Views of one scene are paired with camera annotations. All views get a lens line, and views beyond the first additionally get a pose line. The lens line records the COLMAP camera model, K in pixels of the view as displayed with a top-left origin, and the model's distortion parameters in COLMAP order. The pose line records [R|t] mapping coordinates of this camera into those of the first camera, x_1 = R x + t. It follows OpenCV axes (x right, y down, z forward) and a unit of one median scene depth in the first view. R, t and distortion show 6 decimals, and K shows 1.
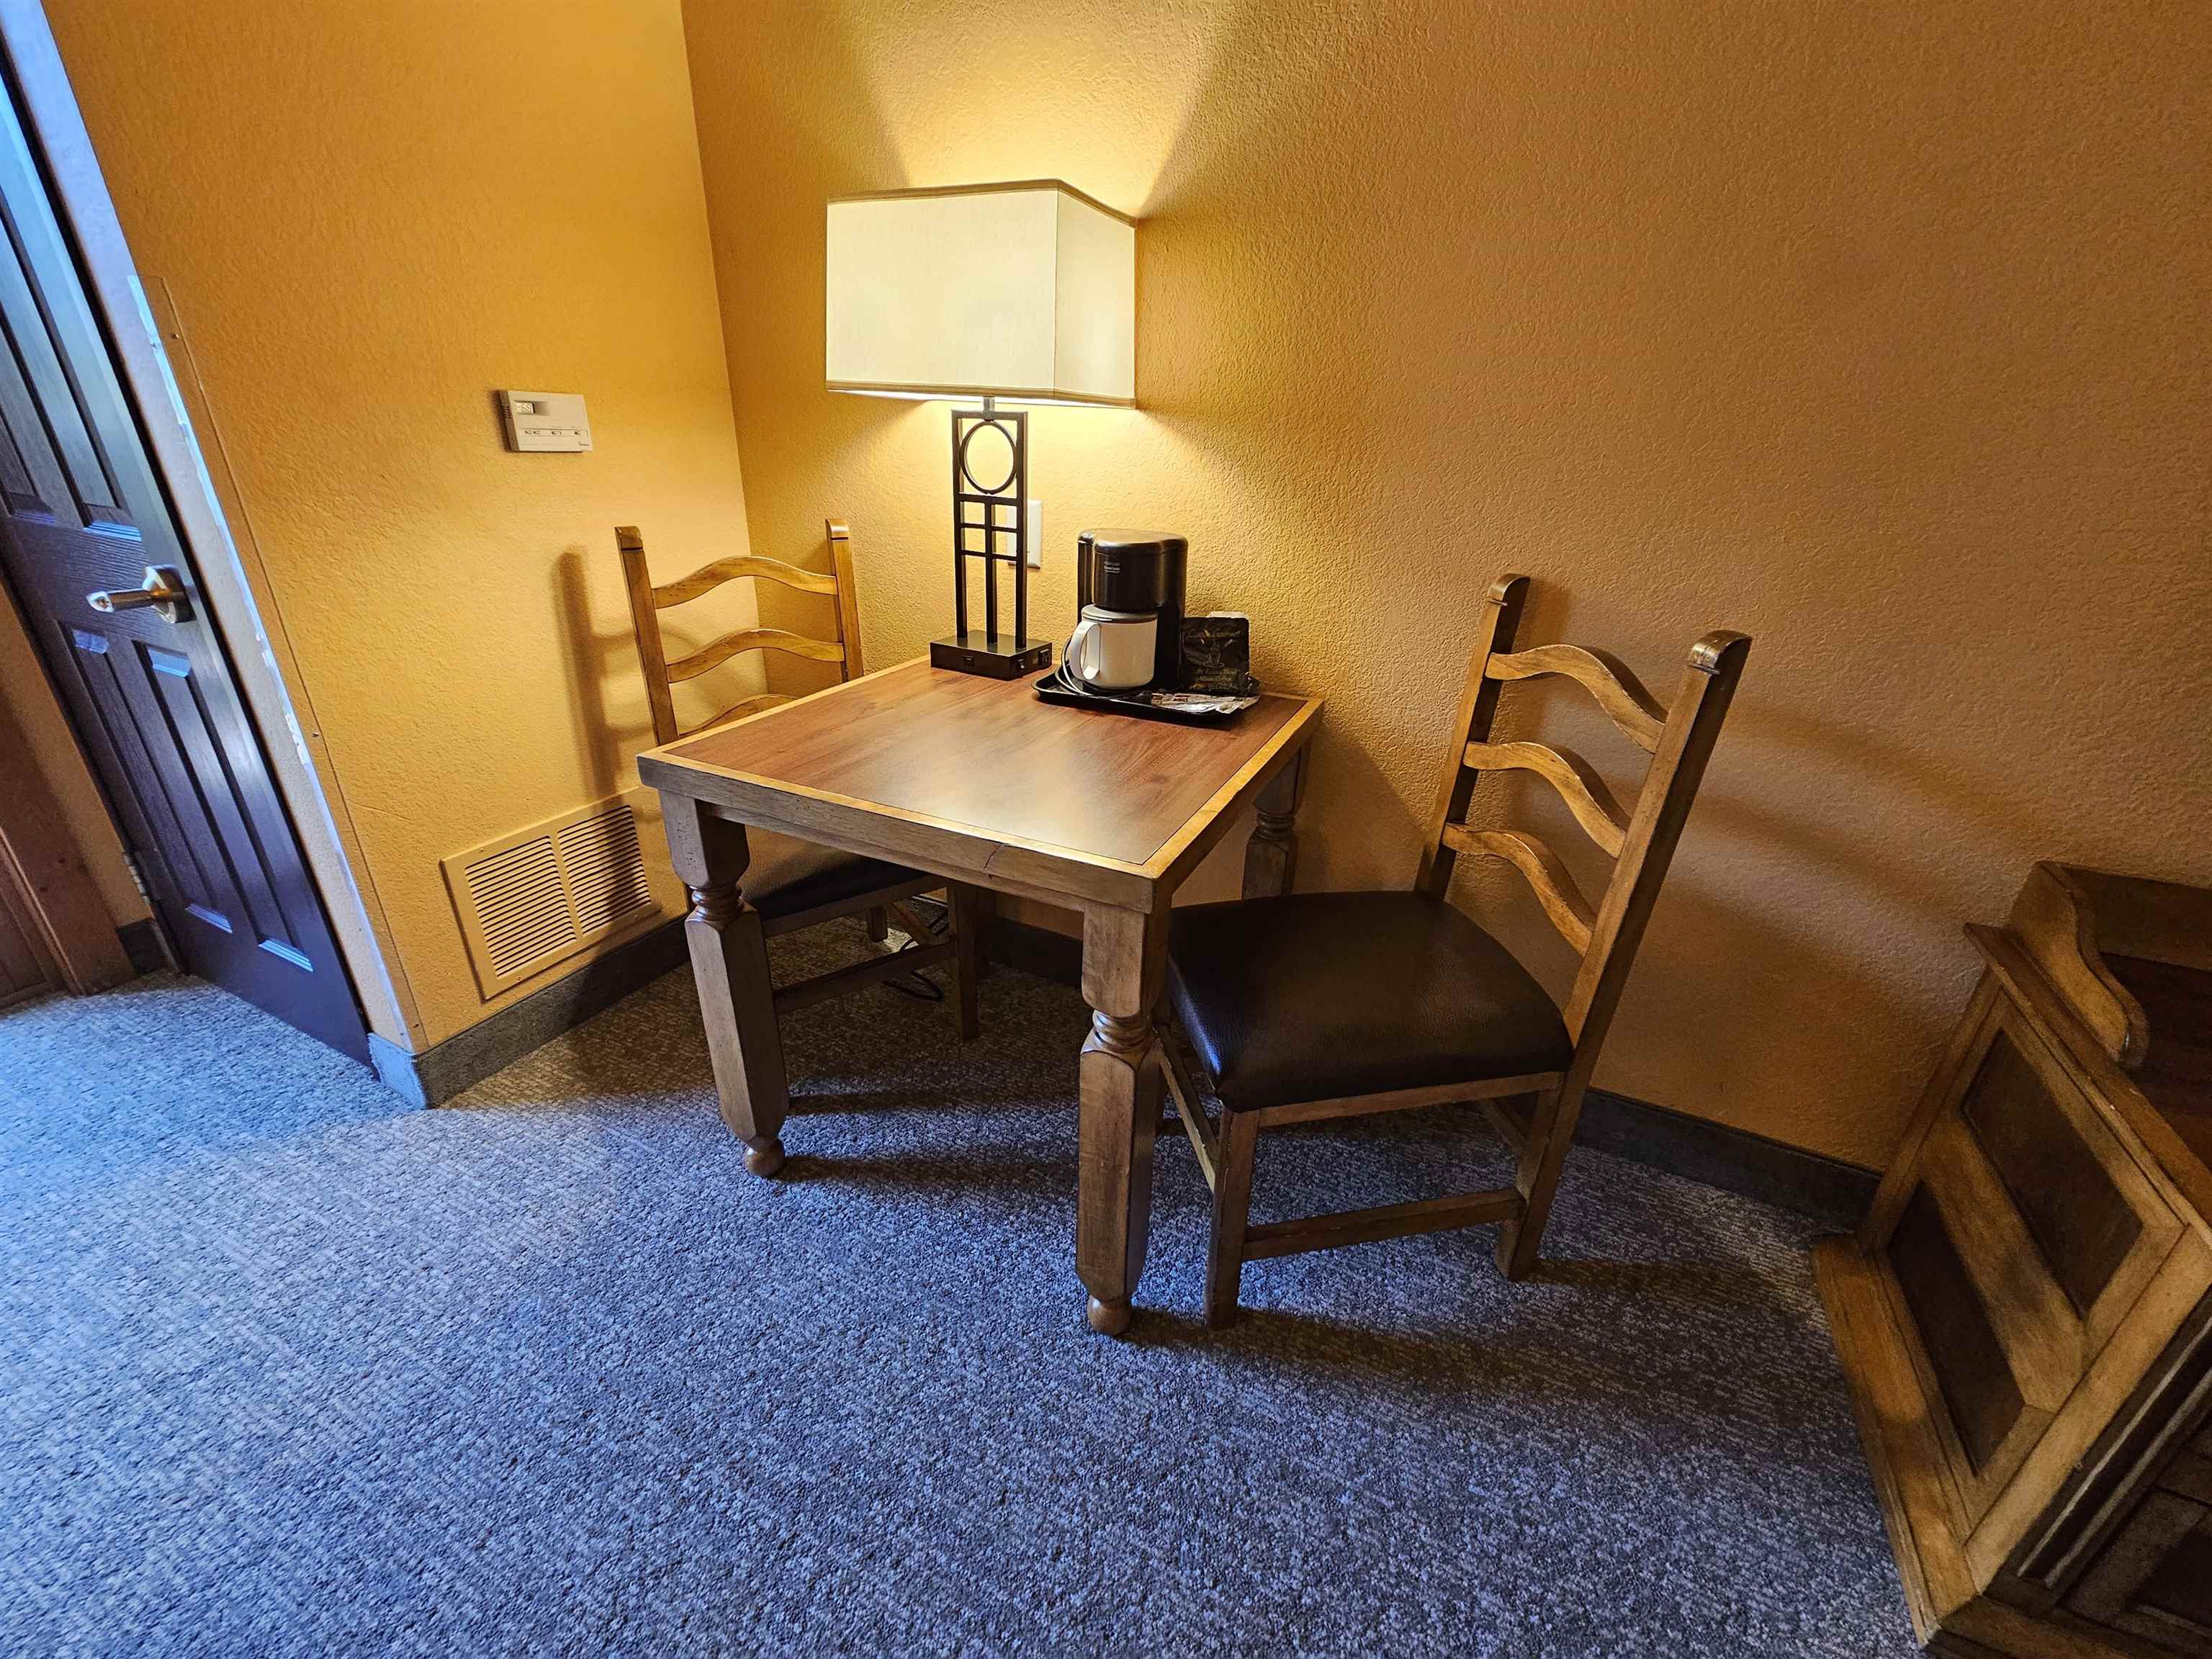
lens RADIAL K [[906.2, 0, 1092.0], [0, 906.2, 826.5], [0, 0, 1]] dist [0.002056, -0.000249]
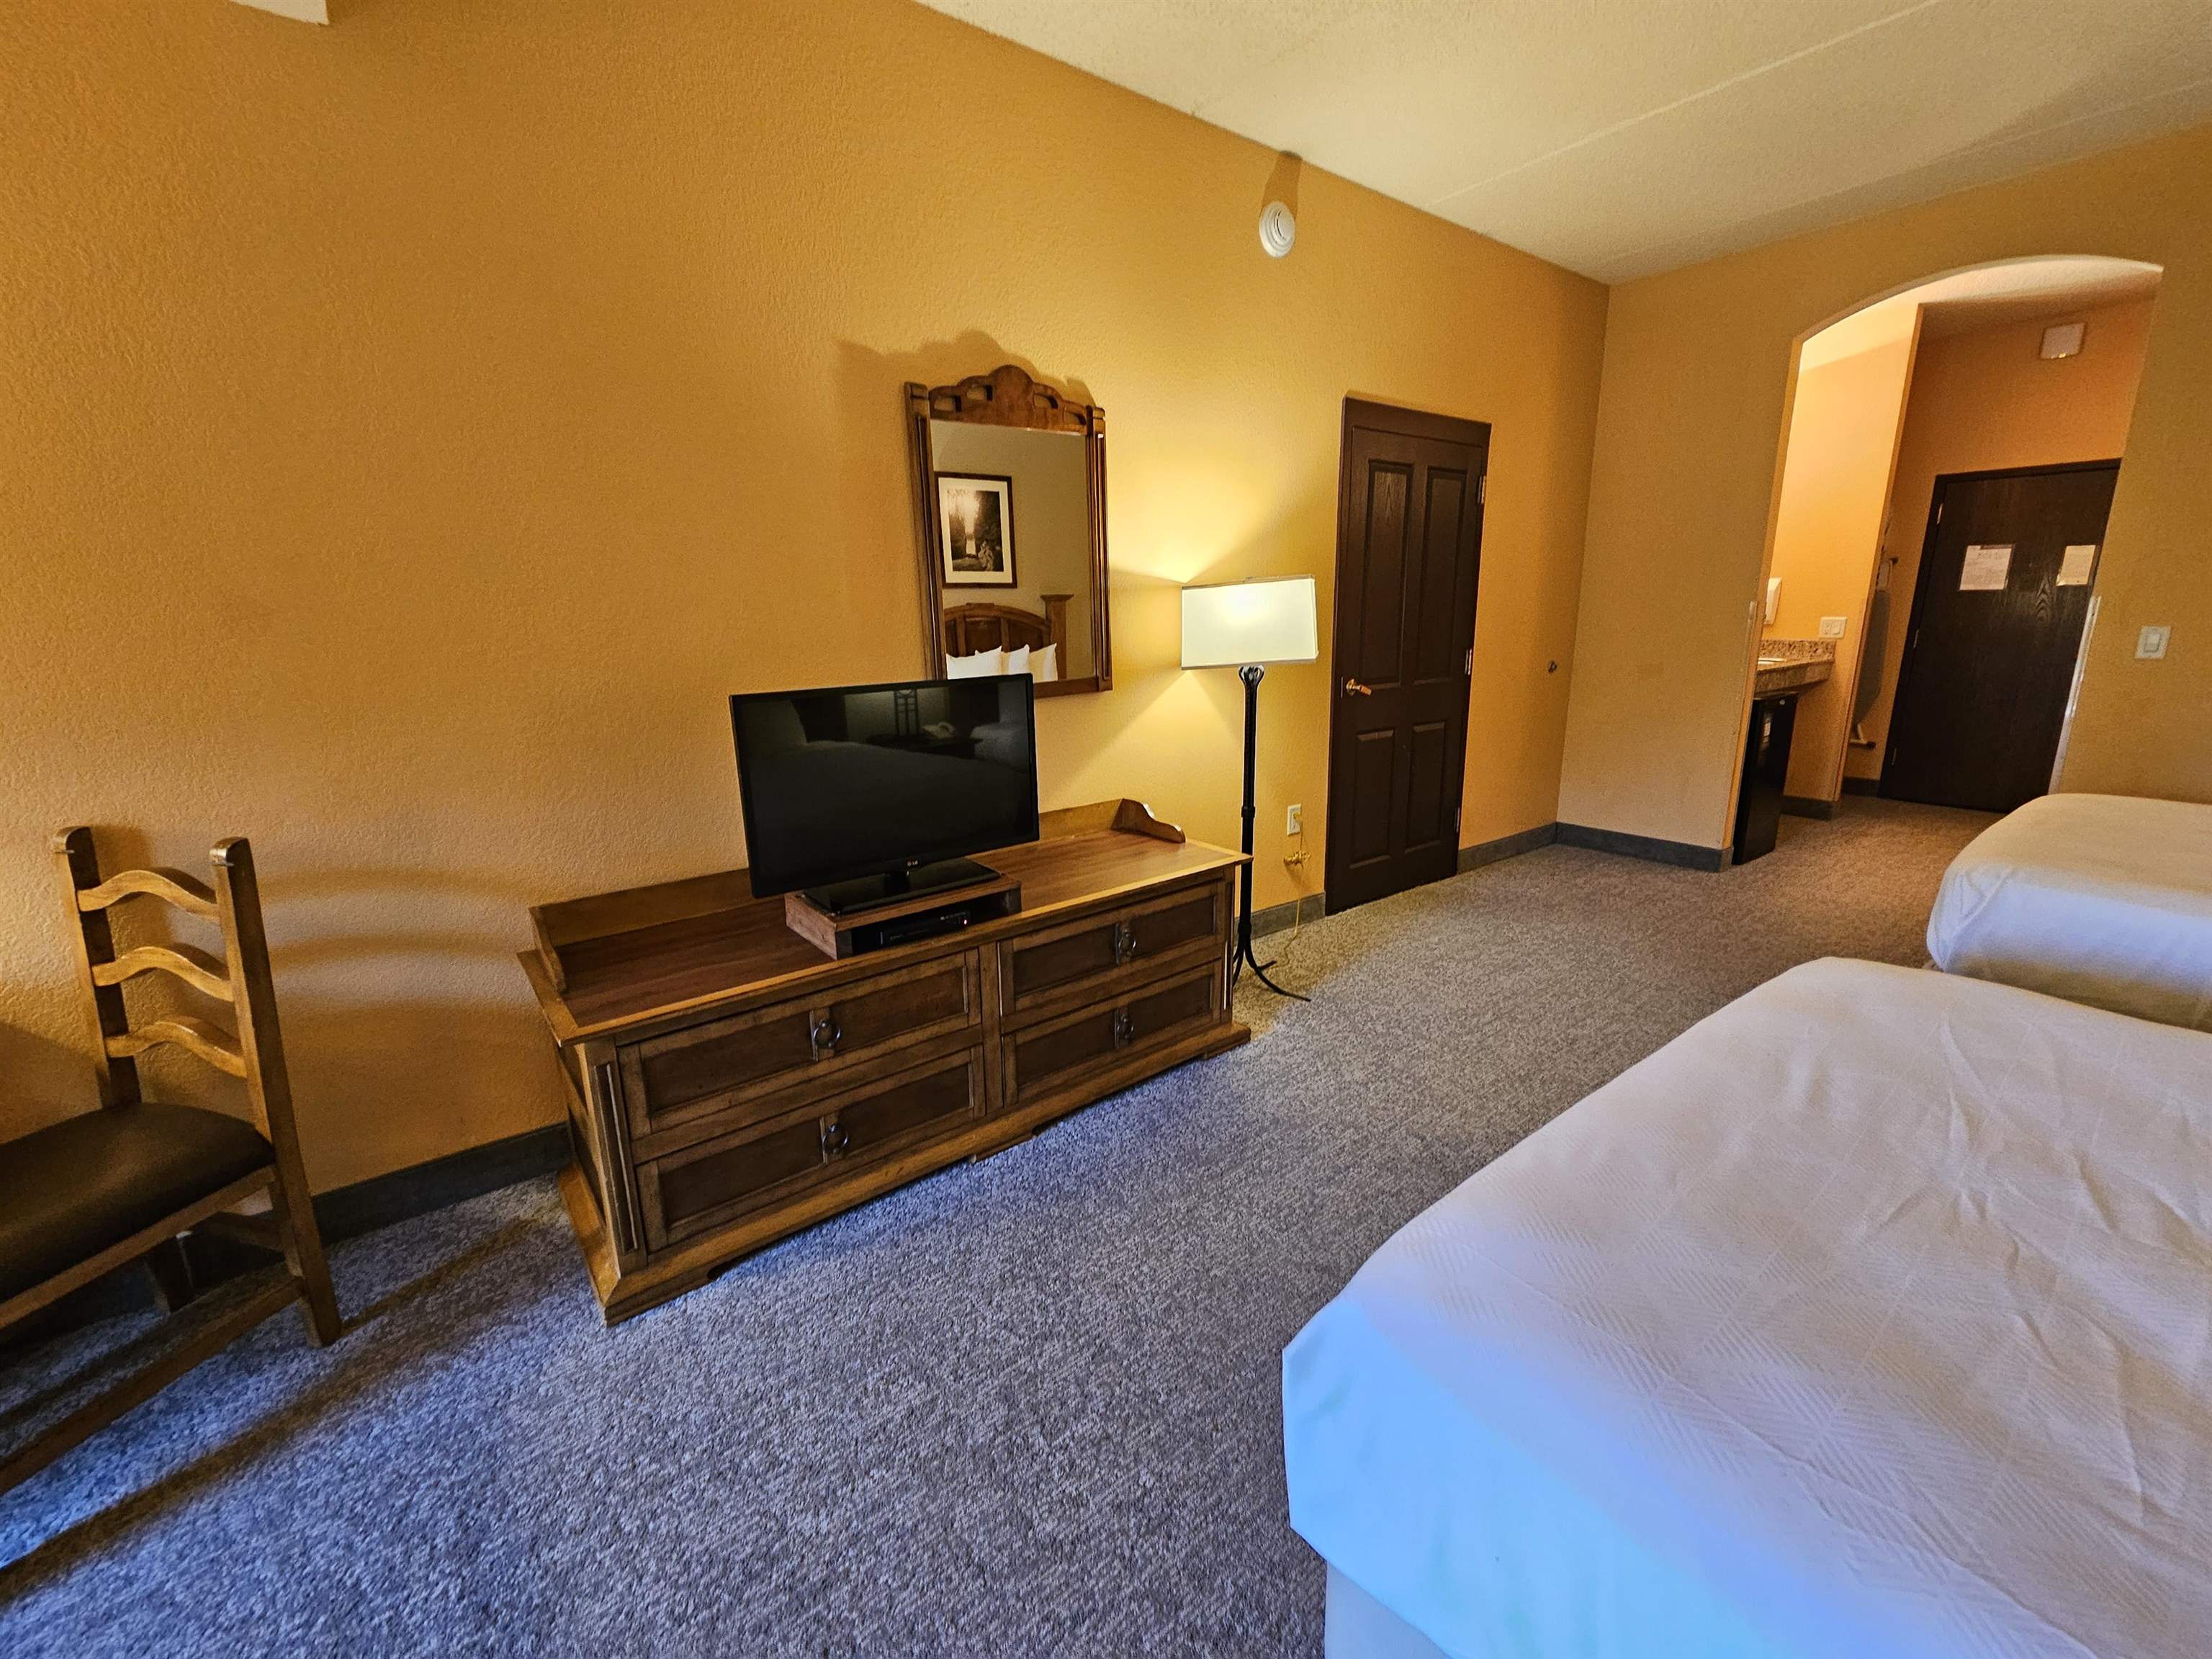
lens RADIAL K [[905.8, 0, 1103.8], [0, 905.8, 818.1], [0, 0, 1]] dist [-0.000927, 0.000740]
pose [[0.427786, -0.229671, 0.874214, -0.002778], [0.395417, 0.917273, 0.047491, 0.199851], [-0.812801, 0.325363, 0.483212, -0.713210]]
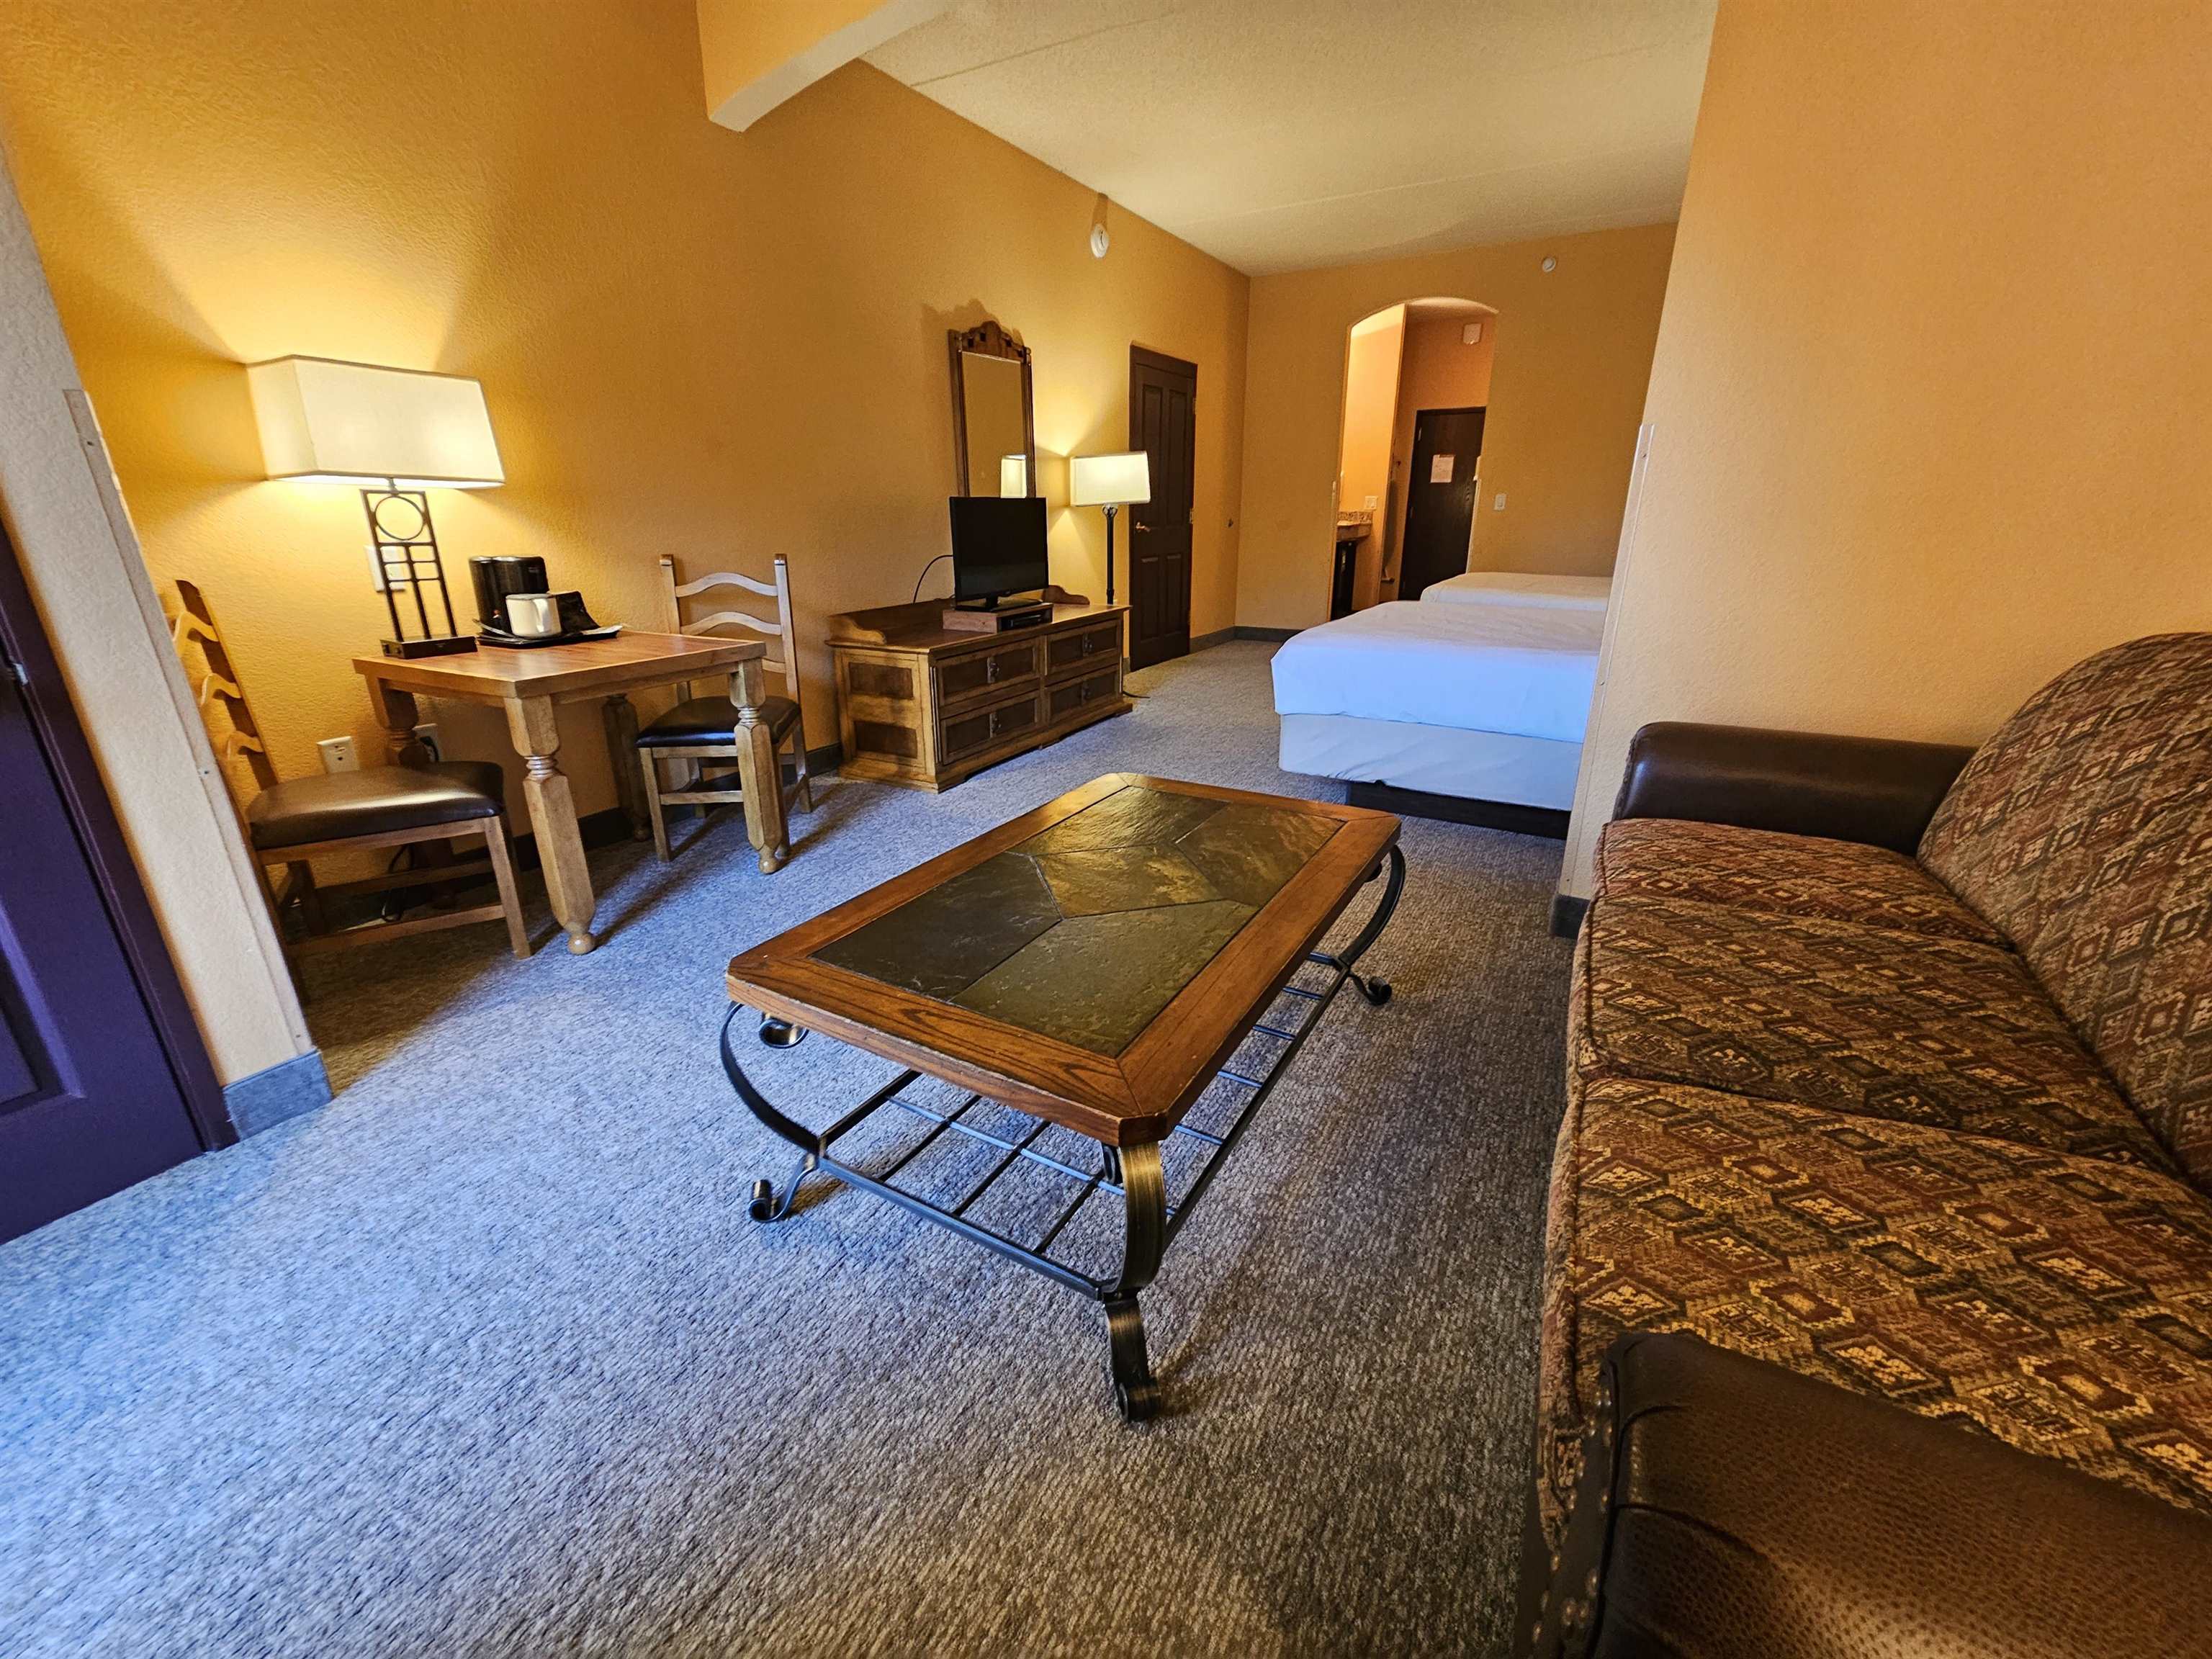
lens RADIAL K [[905.8, 0, 1103.8], [0, 905.8, 818.1], [0, 0, 1]] dist [-0.000927, 0.000740]
pose [[0.040590, -0.344593, 0.937874, -1.975921], [0.415226, 0.859576, 0.297854, 0.090512], [-0.908812, 0.377340, 0.177974, -0.216380]]
